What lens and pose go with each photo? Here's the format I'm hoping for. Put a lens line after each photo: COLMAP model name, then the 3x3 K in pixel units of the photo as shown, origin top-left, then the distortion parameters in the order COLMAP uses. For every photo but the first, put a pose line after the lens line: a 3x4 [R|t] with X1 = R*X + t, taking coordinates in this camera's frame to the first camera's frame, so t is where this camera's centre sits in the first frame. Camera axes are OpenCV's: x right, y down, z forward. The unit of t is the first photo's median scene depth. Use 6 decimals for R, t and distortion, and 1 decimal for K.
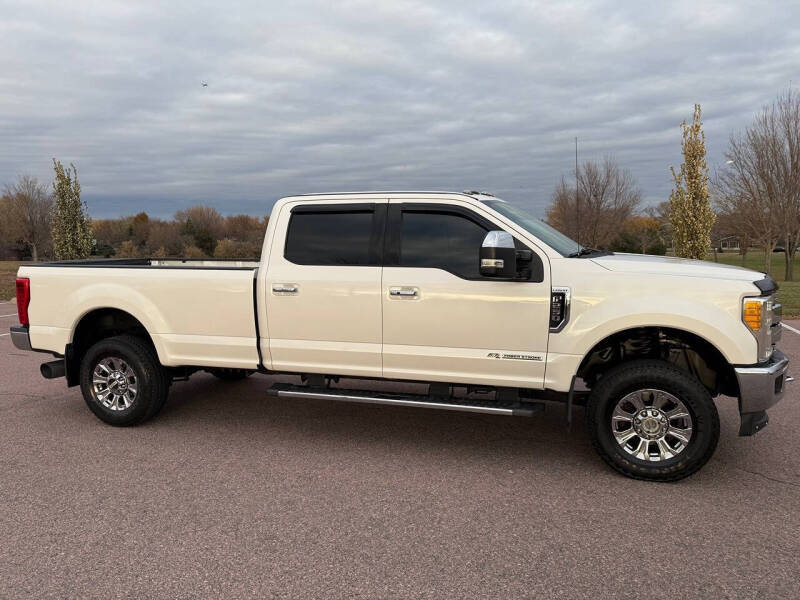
lens RADIAL K [[565.2, 0, 400.7], [0, 565.2, 302.0], [0, 0, 1]] dist [0.094312, -0.131383]
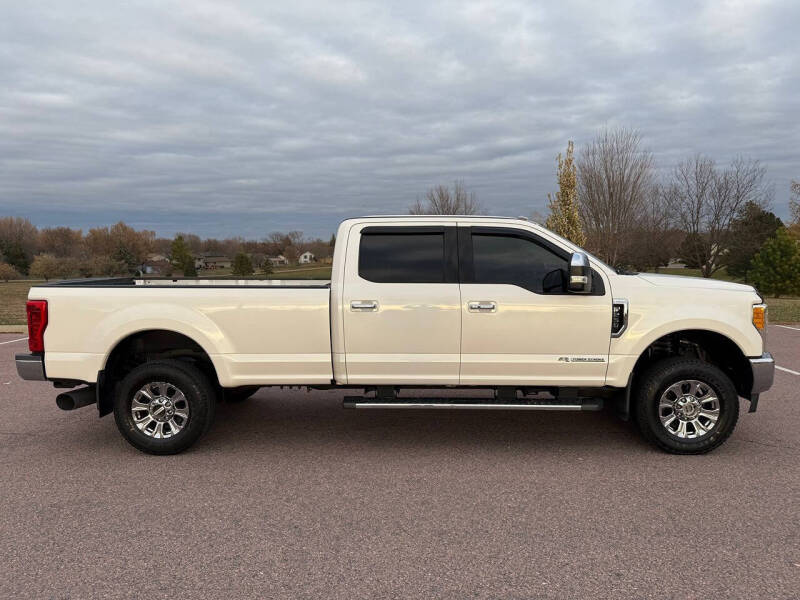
lens RADIAL K [[565.2, 0, 400.7], [0, 565.2, 302.0], [0, 0, 1]] dist [0.094312, -0.131383]
pose [[0.962251, -0.017946, 0.271571, -0.416390], [0.026007, 0.999321, -0.026114, -0.000558], [-0.270917, 0.032191, 0.962064, -0.027467]]
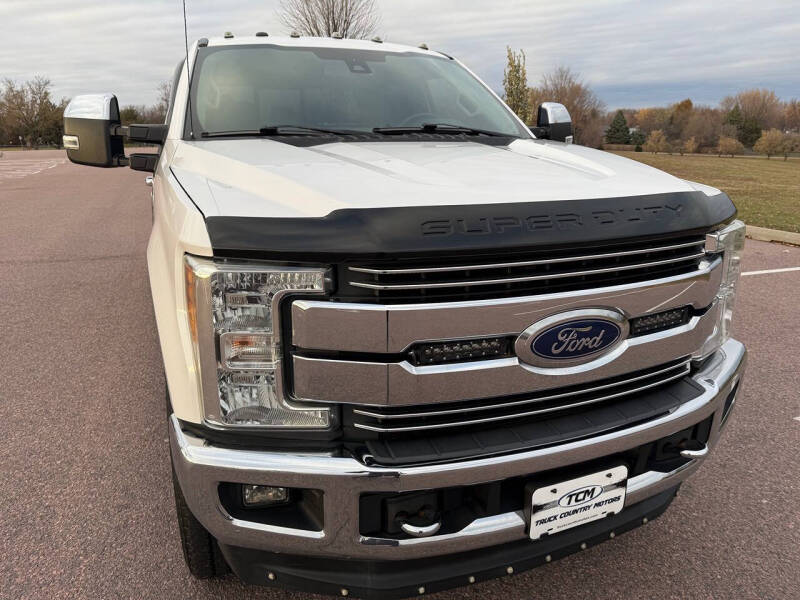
lens RADIAL K [[573.8, 0, 400.0], [0, 573.8, 300.0], [0, 0, 1]] dist [-0.002686, -0.001655]
pose [[0.626259, 0.235089, -0.743326, 0.784115], [-0.097811, 0.969611, 0.224249, -0.062111], [0.773455, -0.067732, 0.630222, 0.692253]]
